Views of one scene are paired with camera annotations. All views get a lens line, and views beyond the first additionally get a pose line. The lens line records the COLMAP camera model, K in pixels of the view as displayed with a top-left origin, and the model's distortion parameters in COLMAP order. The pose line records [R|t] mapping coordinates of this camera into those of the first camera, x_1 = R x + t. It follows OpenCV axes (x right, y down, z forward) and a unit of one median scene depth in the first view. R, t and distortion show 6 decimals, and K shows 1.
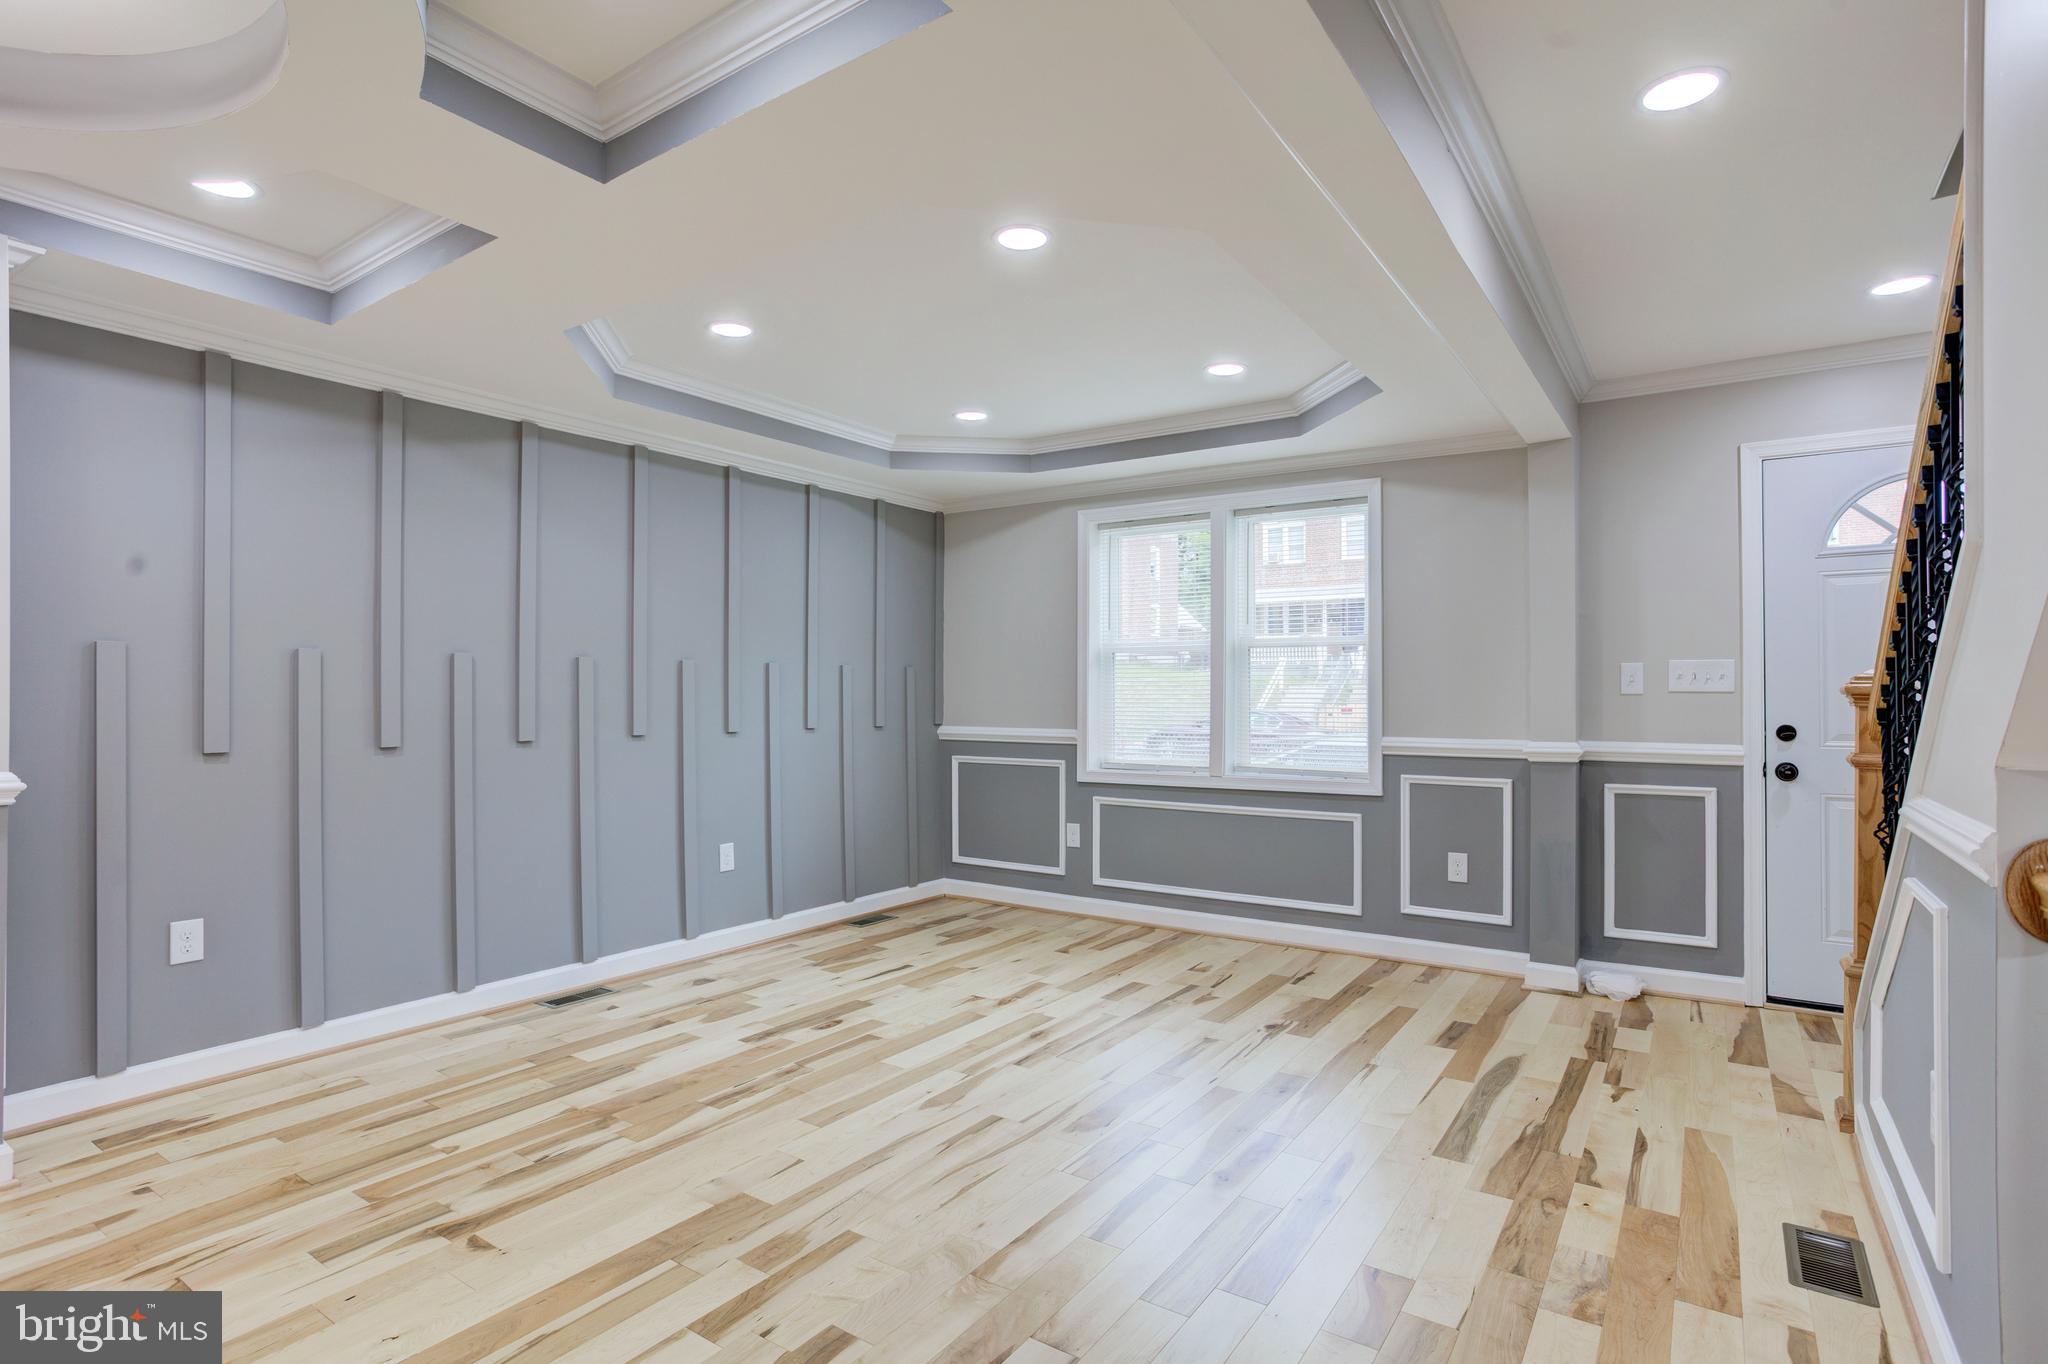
lens RADIAL K [[1051.2, 0, 1024.0], [0, 1051.2, 682.0], [0, 0, 1]] dist [-0.061939, 0.041645]
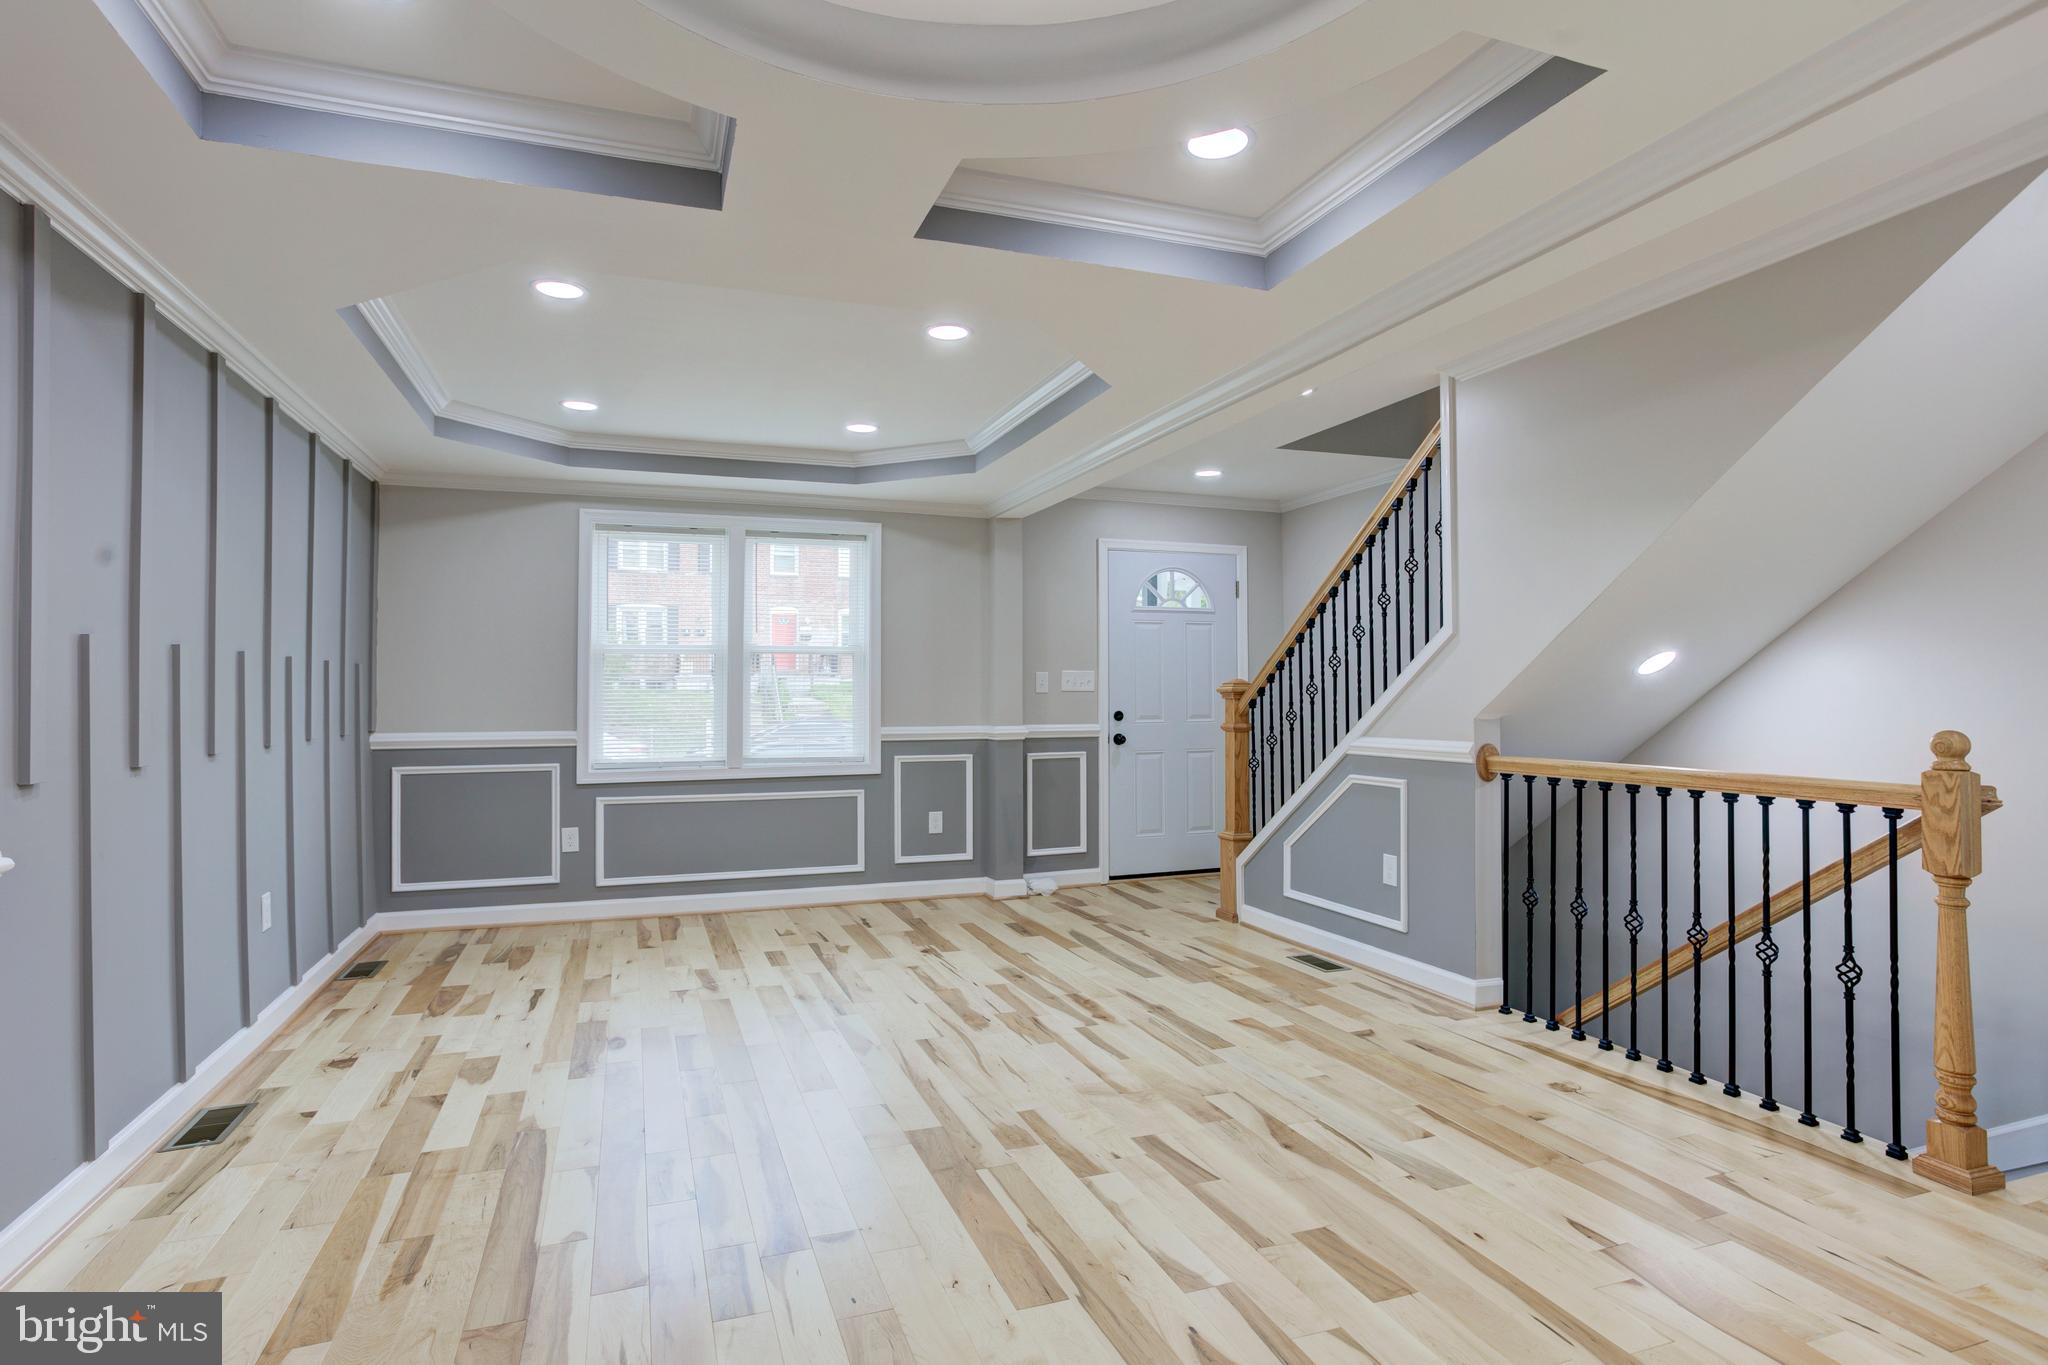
lens RADIAL K [[1046.0, 0, 1024.0], [0, 1046.0, 682.5], [0, 0, 1]] dist [-0.059542, 0.049512]
pose [[0.575780, 0.005290, 0.817588, -0.681100], [-0.005329, 0.999982, -0.002717, 0.000685], [-0.817588, -0.002792, 0.575797, 0.142911]]
